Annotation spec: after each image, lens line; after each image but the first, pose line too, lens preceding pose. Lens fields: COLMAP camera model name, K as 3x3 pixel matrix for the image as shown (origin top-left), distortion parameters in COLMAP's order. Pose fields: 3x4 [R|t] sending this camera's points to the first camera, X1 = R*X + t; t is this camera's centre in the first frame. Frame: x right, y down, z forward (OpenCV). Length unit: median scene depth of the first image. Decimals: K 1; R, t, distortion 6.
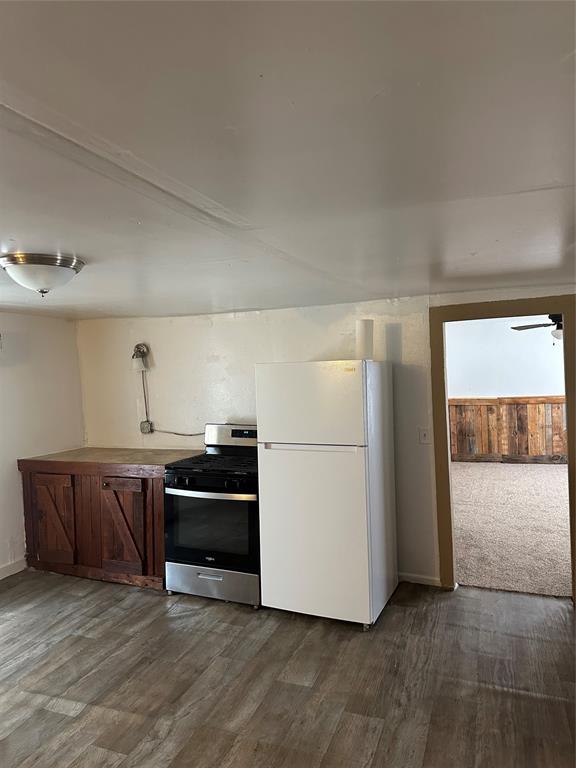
lens RADIAL K [[536.3, 0, 290.0], [0, 536.3, 384.1], [0, 0, 1]] dist [-0.006610, -0.002907]
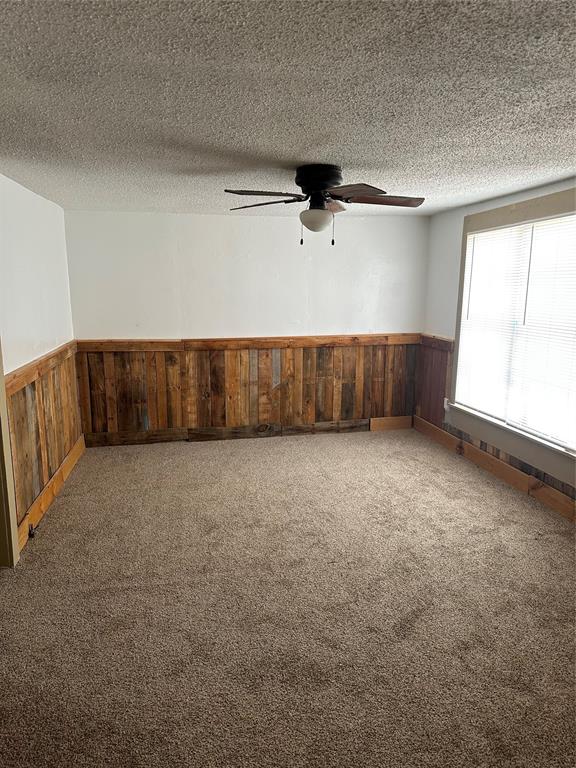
lens RADIAL K [[536.3, 0, 291.5], [0, 536.3, 383.8], [0, 0, 1]] dist [-0.006610, -0.002907]
pose [[0.829003, -0.045387, 0.557399, 0.143881], [-0.027224, 0.992245, 0.121283, -0.003044], [-0.558580, -0.115719, 0.821339, 0.411837]]
